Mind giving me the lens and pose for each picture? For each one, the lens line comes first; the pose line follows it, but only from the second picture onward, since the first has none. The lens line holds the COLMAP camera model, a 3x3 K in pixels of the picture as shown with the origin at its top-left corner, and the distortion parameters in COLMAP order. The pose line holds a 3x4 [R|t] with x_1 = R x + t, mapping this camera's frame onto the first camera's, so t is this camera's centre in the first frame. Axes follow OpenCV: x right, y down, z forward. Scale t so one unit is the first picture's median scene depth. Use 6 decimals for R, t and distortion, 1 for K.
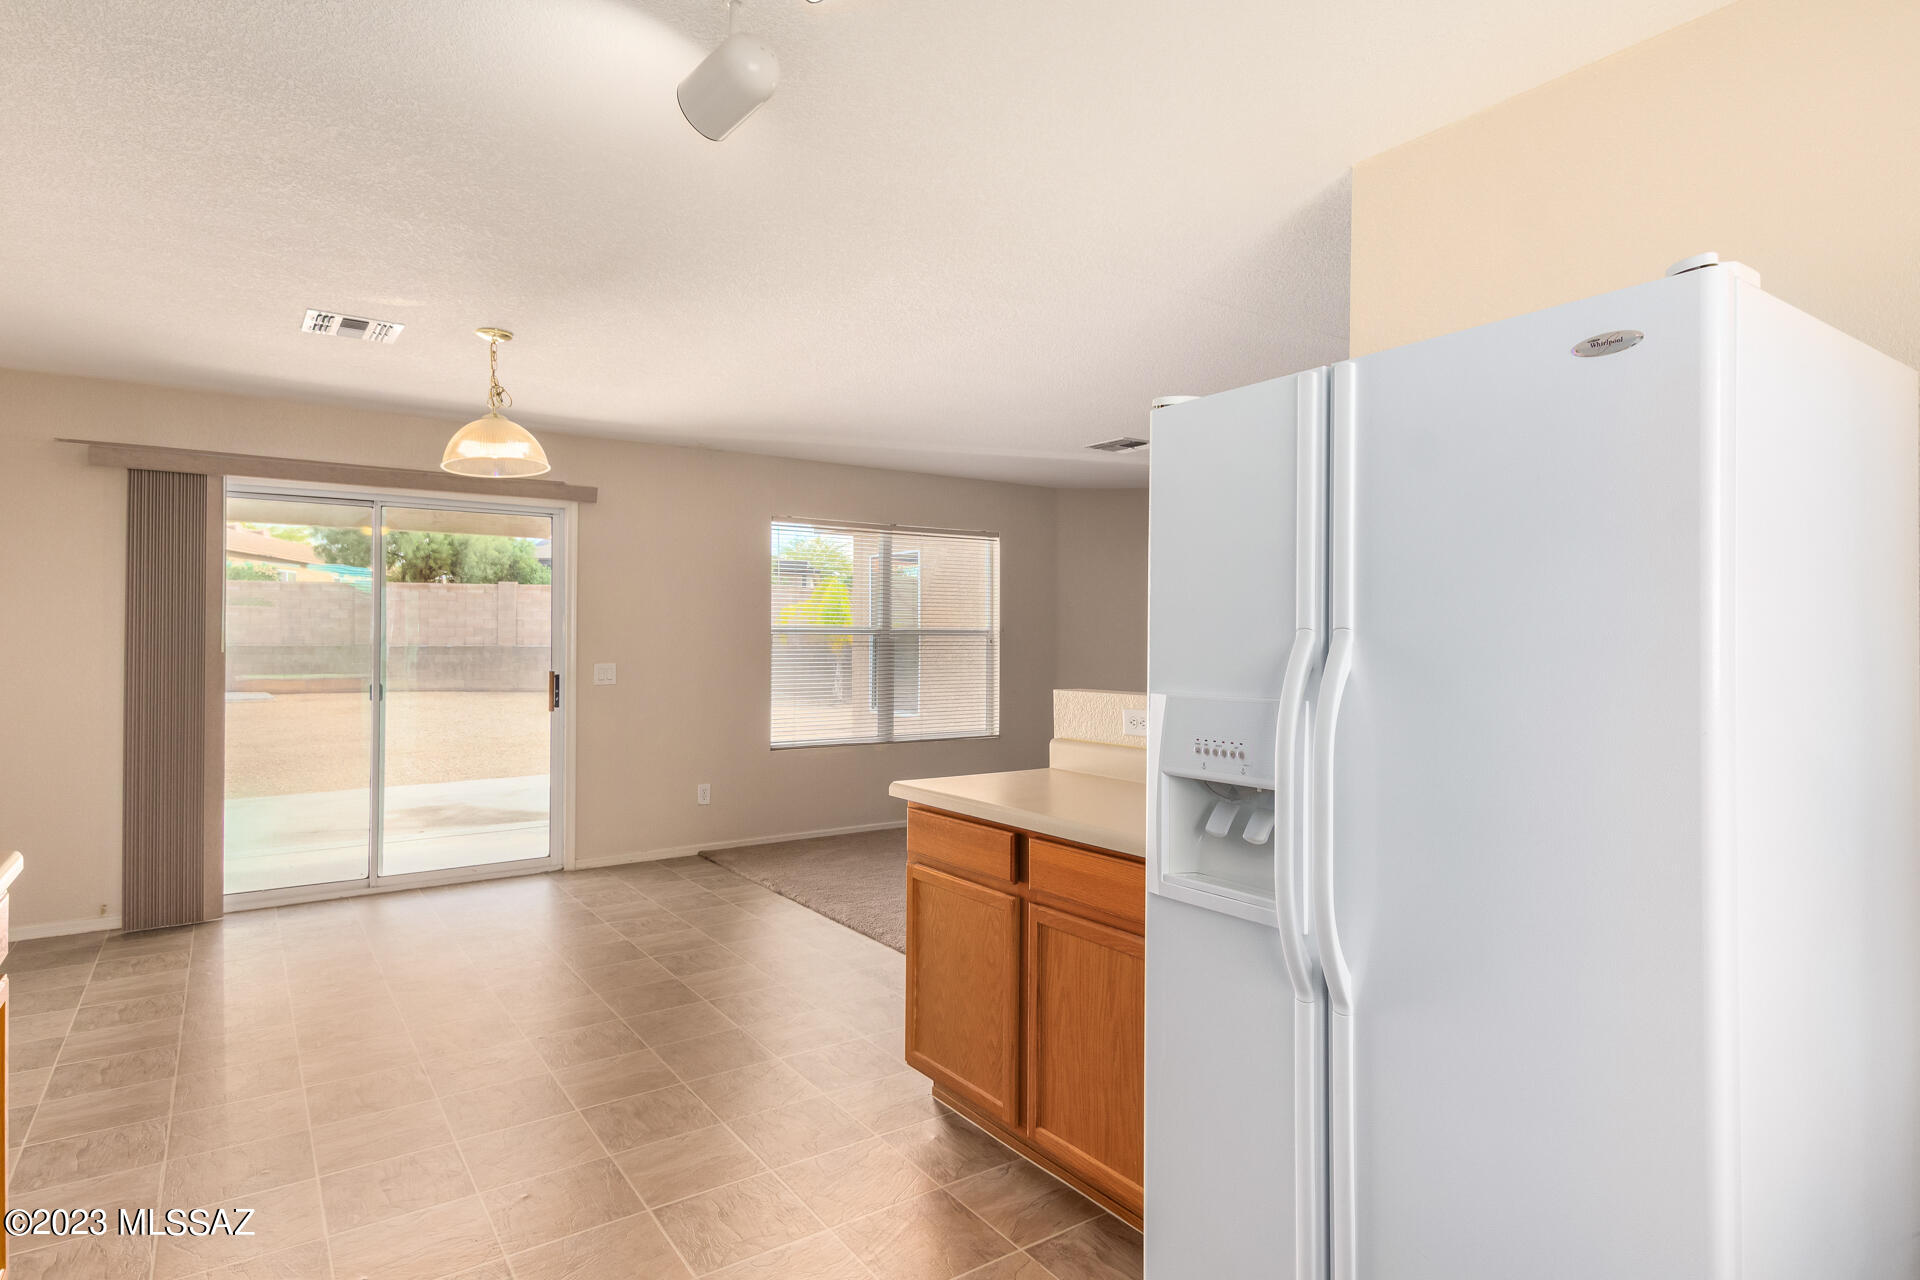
lens RADIAL K [[1017.2, 0, 950.7], [0, 1017.2, 643.0], [0, 0, 1]] dist [0.019378, 0.000329]
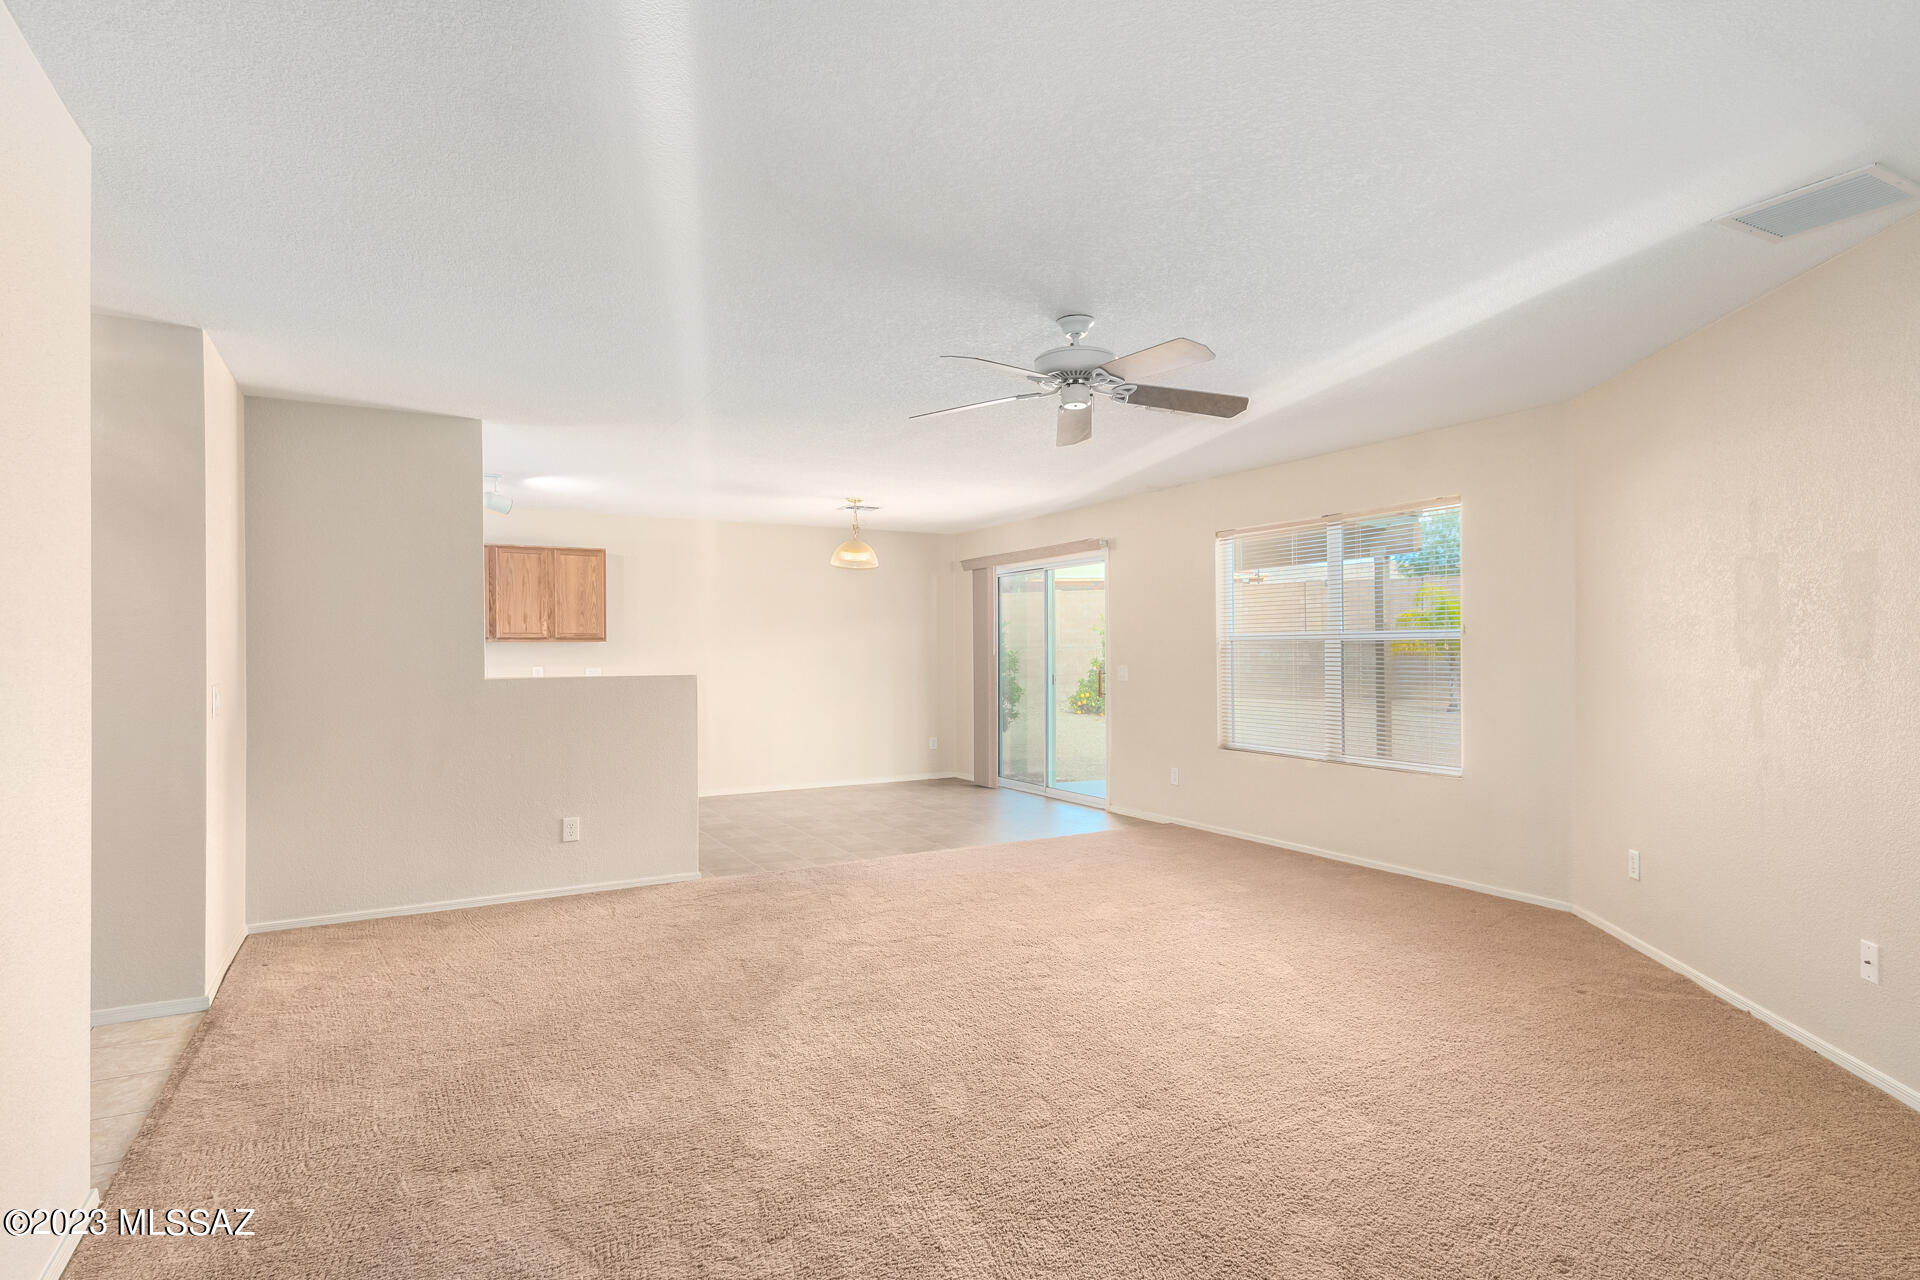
lens RADIAL K [[995.9, 0, 955.9], [0, 995.9, 650.5], [0, 0, 1]] dist [-0.000361, 0.000025]
pose [[-0.100849, 0.001919, -0.994900, 0.997341], [0.002967, 0.999994, 0.001628, -0.003740], [0.994897, -0.002787, -0.100854, 0.912523]]
